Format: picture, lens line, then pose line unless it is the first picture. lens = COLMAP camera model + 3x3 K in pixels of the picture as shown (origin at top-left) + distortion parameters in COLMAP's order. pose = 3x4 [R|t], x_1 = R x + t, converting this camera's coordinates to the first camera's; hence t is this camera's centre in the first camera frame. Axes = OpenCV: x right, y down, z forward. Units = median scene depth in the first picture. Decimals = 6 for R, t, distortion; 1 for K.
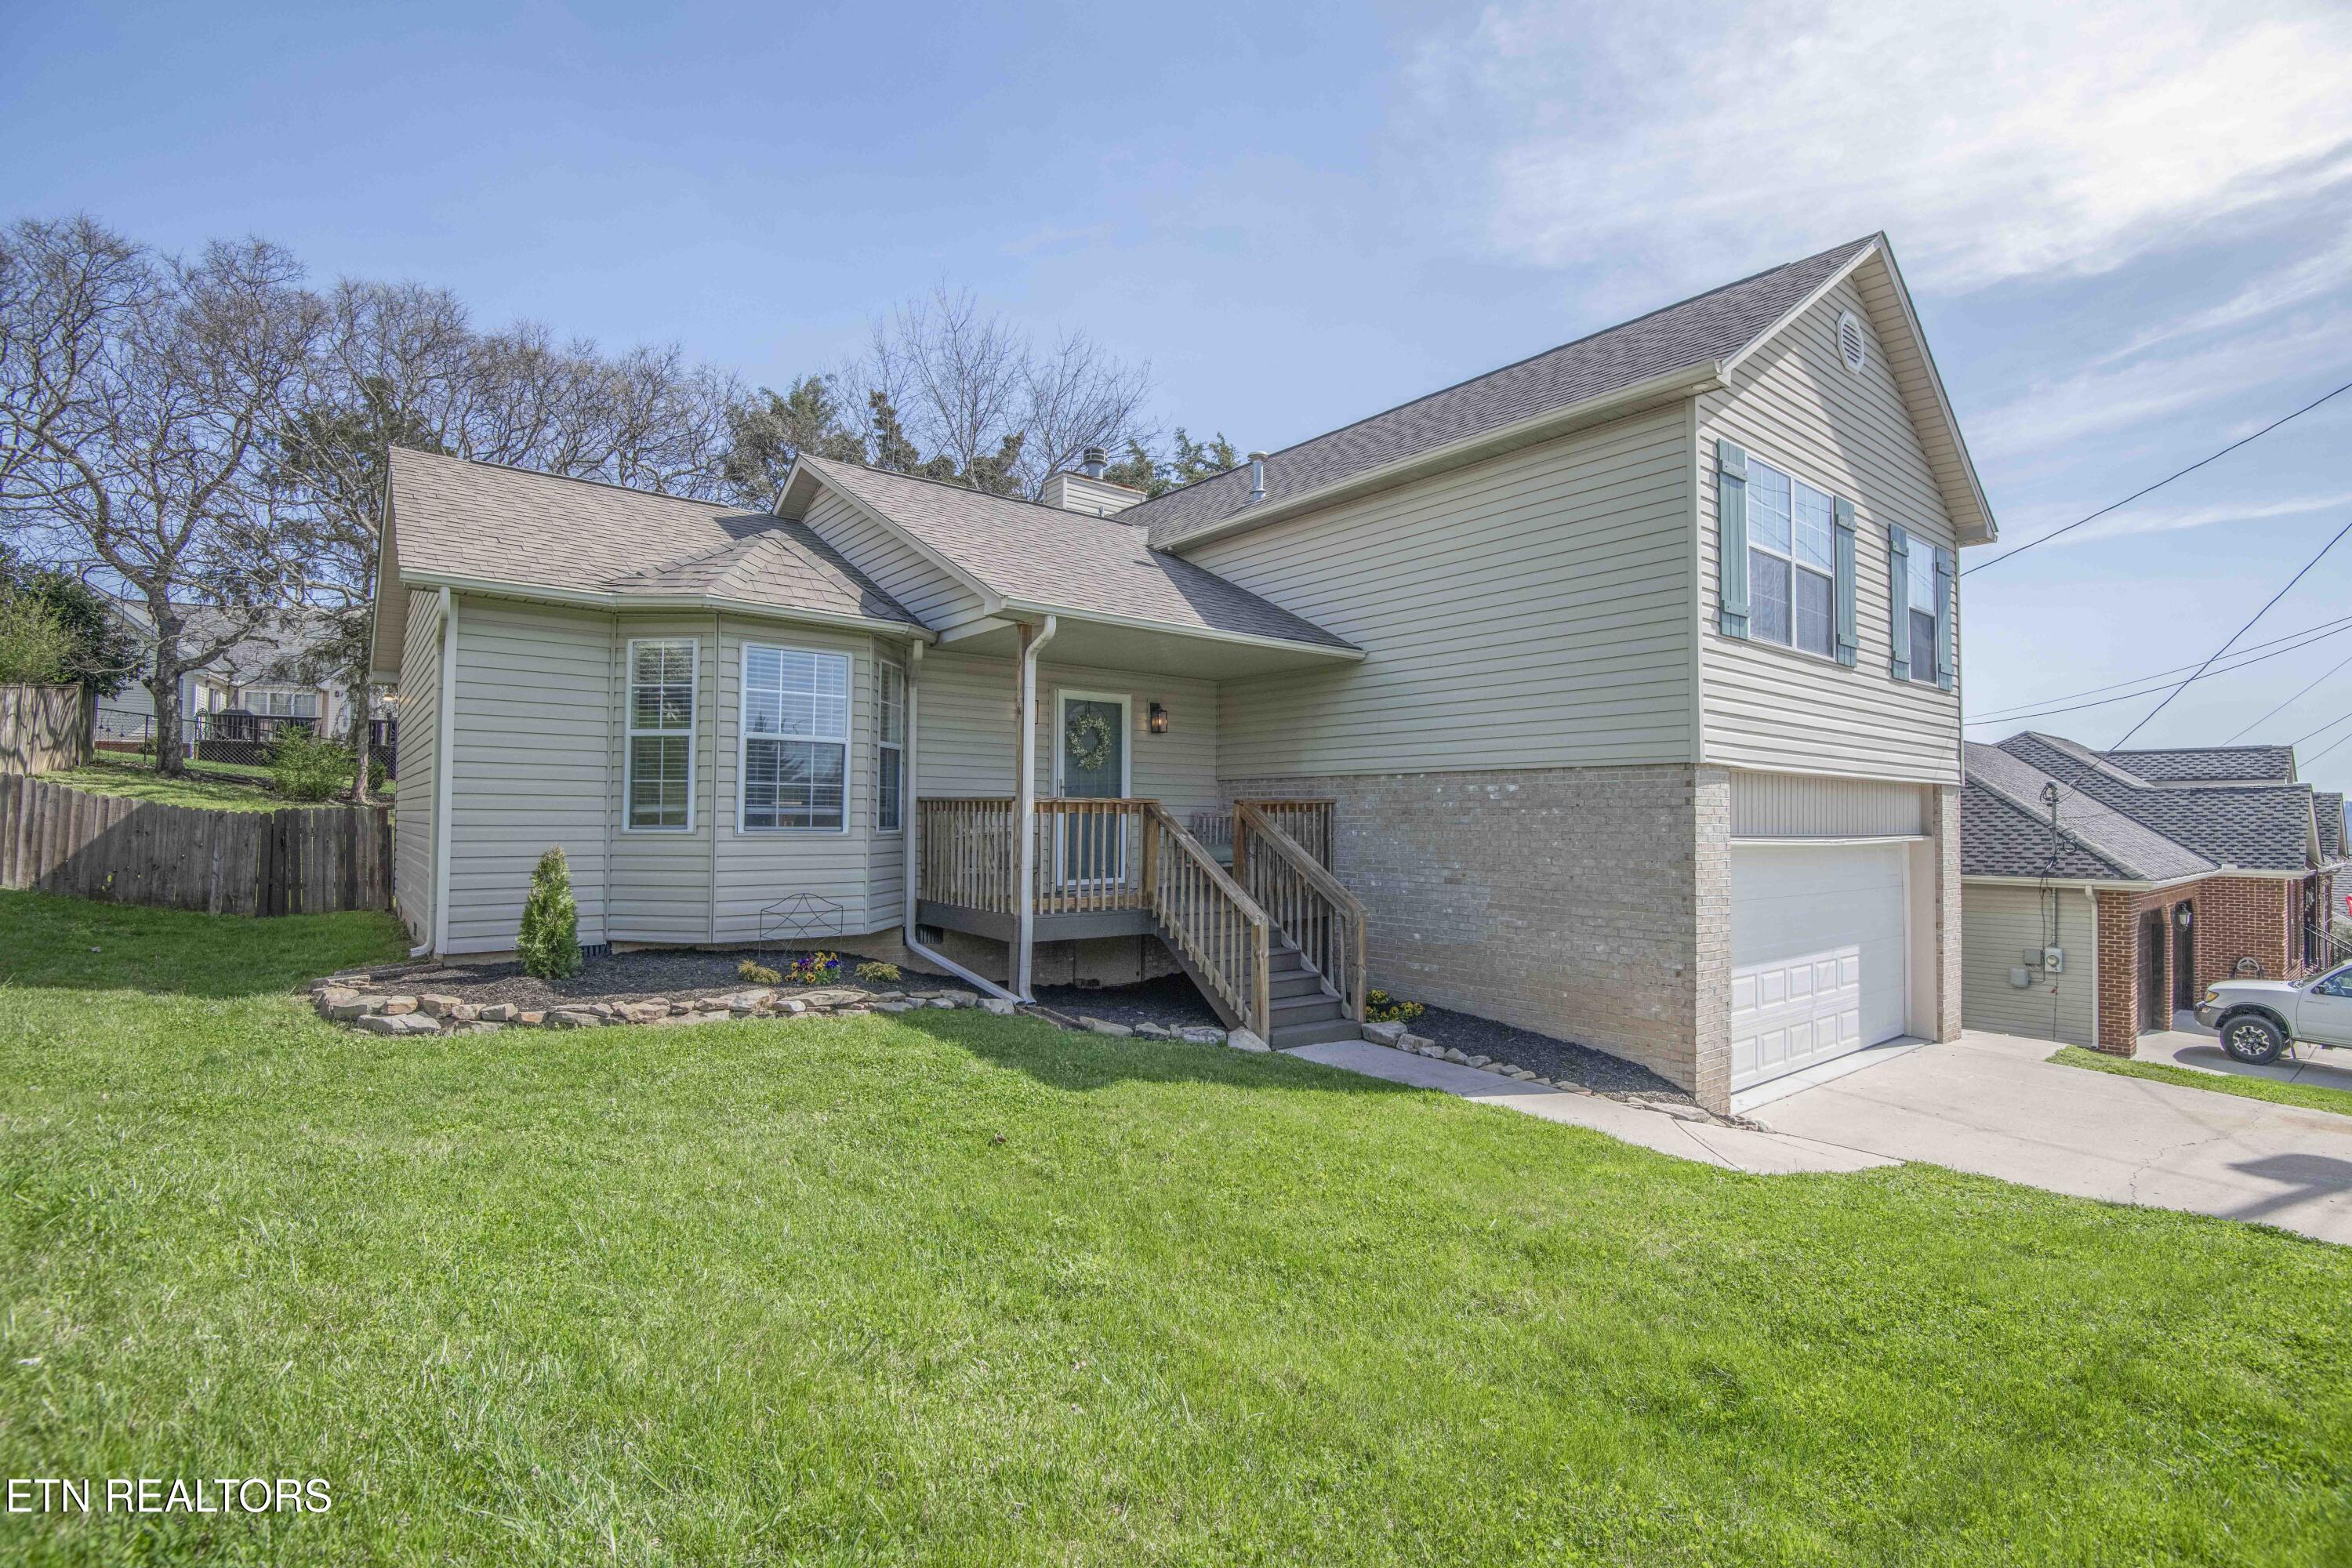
lens RADIAL K [[1083.2, 0, 1182.3], [0, 1083.2, 779.5], [0, 0, 1]] dist [-0.004353, -0.023402]
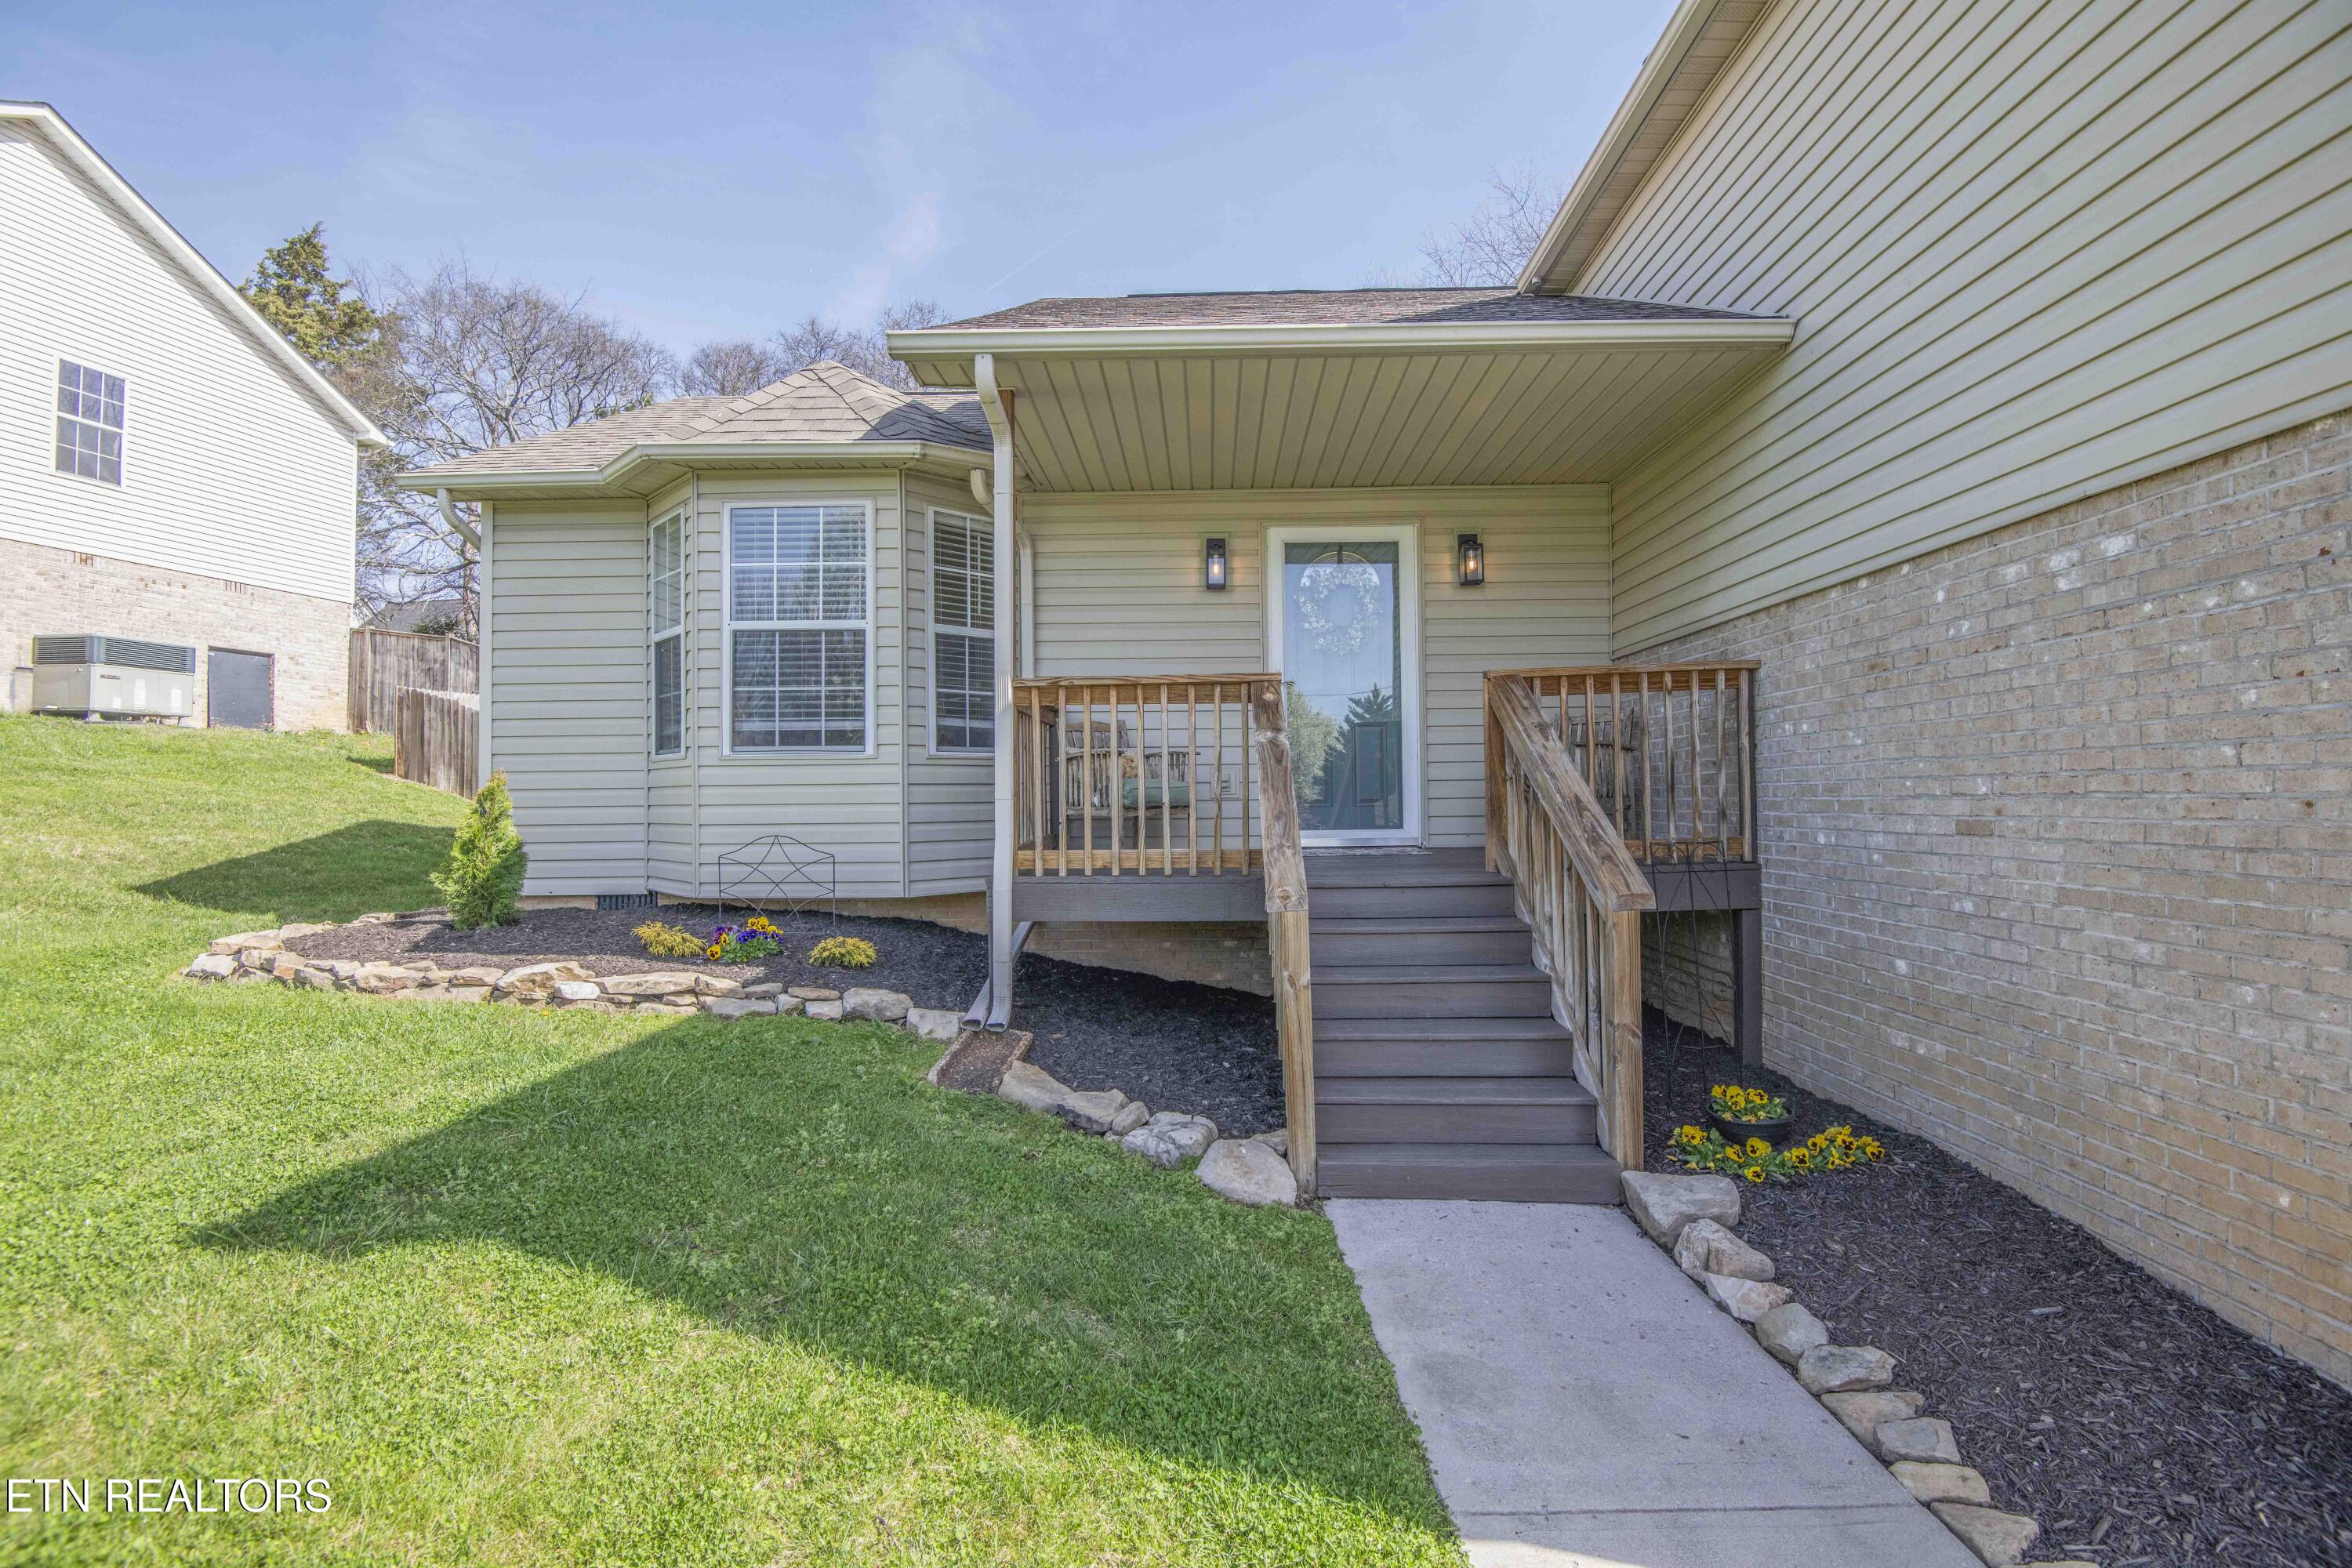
lens RADIAL K [[1089.9, 0, 1185.1], [0, 1089.9, 776.4], [0, 0, 1]] dist [-0.007086, -0.019126]
pose [[0.766904, -0.027483, -0.641173, 0.296279], [0.038900, 0.999236, 0.003697, 0.067021], [0.640582, -0.027777, 0.767387, 0.563879]]
